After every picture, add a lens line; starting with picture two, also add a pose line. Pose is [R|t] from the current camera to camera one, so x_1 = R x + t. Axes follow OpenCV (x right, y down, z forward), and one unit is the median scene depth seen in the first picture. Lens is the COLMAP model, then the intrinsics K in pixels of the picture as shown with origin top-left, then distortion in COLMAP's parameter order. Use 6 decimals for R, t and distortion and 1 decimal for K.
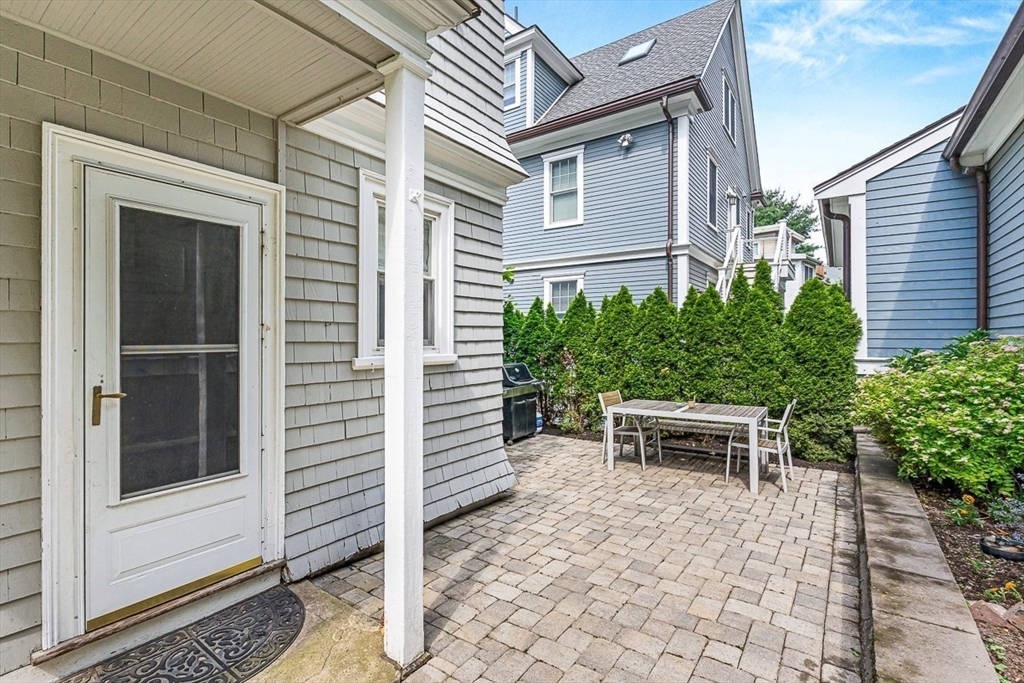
lens RADIAL K [[459.4, 0, 514.7], [0, 459.4, 340.8], [0, 0, 1]] dist [-0.001517, -0.000514]
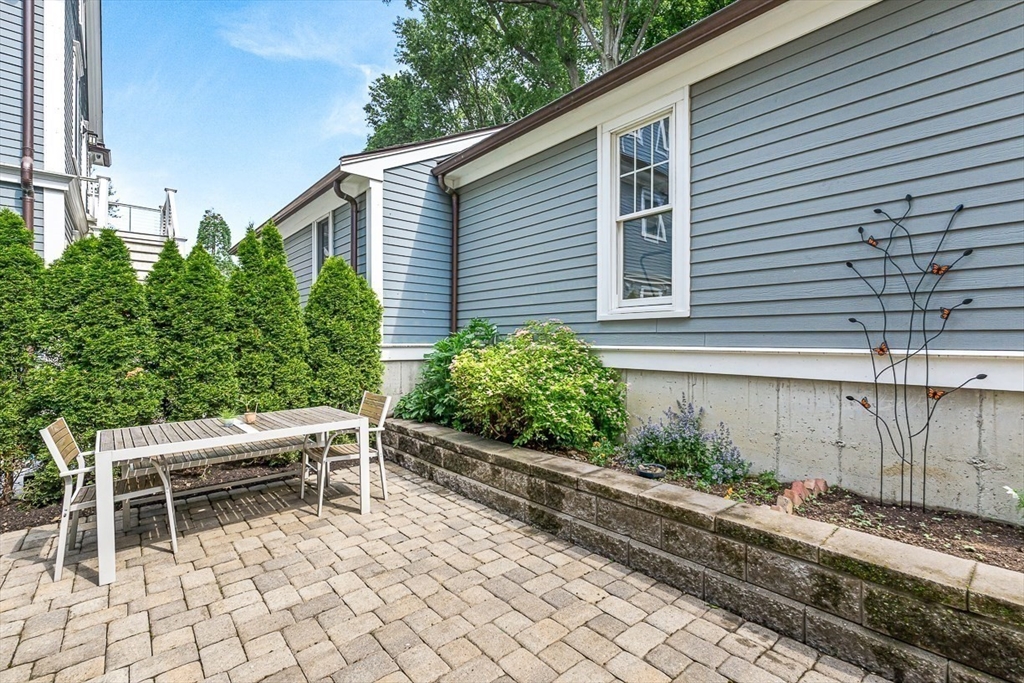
lens RADIAL K [[459.4, 0, 514.7], [0, 459.4, 340.8], [0, 0, 1]] dist [-0.001517, -0.000514]
pose [[0.244900, -0.003126, 0.969543, -0.146961], [0.003453, 0.999991, 0.002352, 0.028250], [-0.969542, 0.002772, 0.244908, 0.459911]]
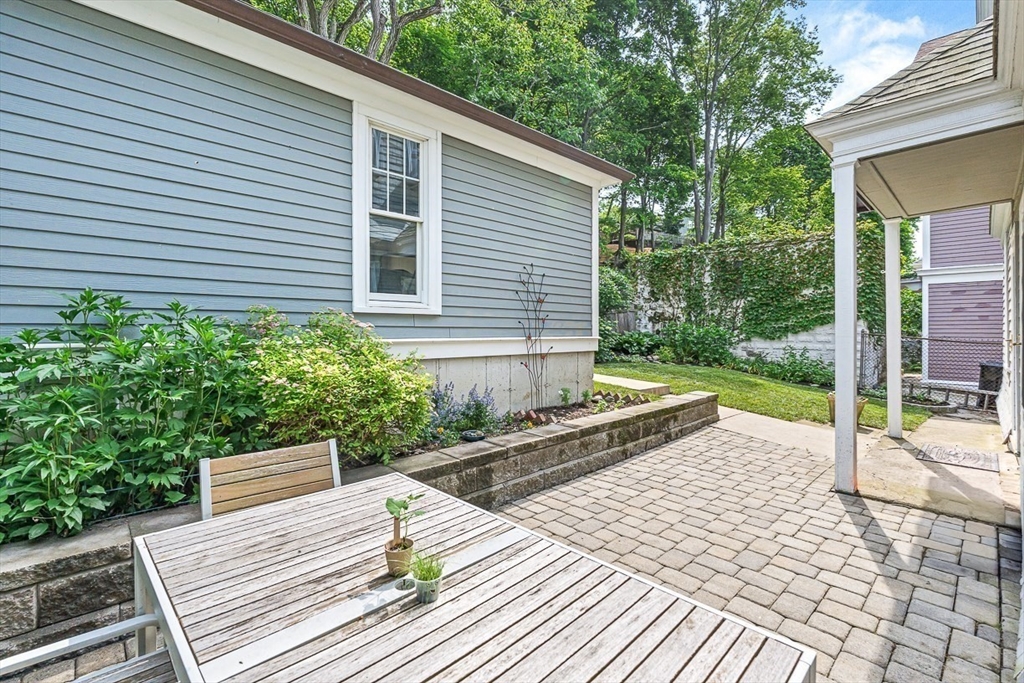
lens RADIAL K [[464.5, 0, 491.3], [0, 464.5, 328.9], [0, 0, 1]] dist [-0.001193, -0.000295]
pose [[-0.977053, -0.000404, 0.212996, 0.278375], [-0.000295, 1.000000, 0.000542, 0.021809], [-0.212997, 0.000467, -0.977053, 1.173407]]
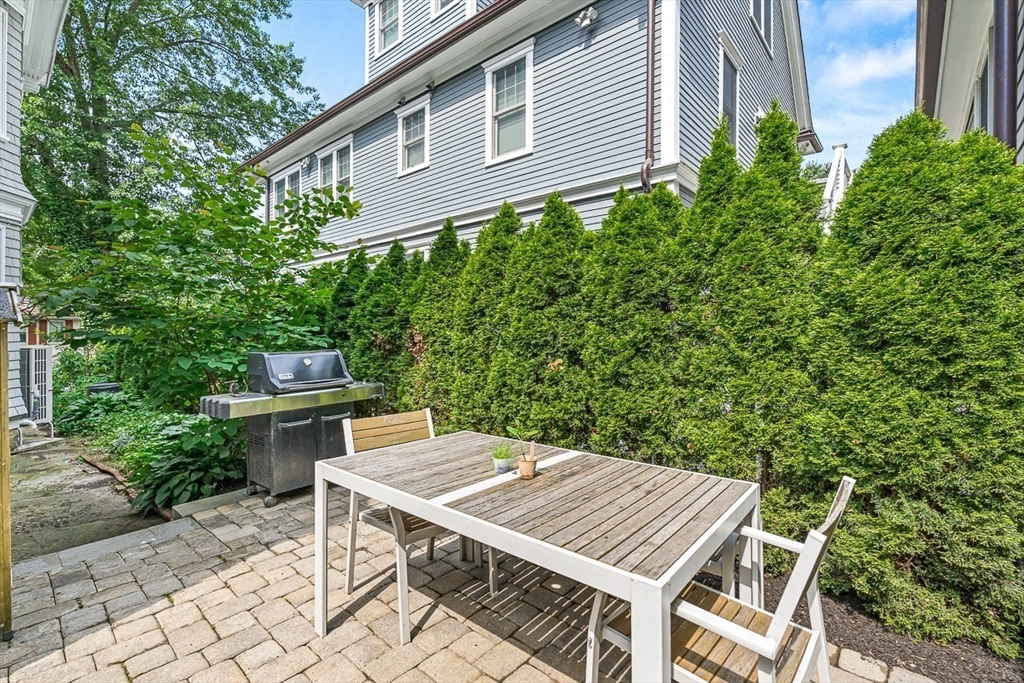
lens RADIAL K [[460.7, 0, 512.2], [0, 460.7, 335.7], [0, 0, 1]] dist [-0.000457, -0.001036]
pose [[0.995321, 0.005256, -0.096477, 0.391652], [-0.004872, 0.999979, 0.004215, 0.038807], [0.096497, -0.003725, 0.995326, 0.634767]]
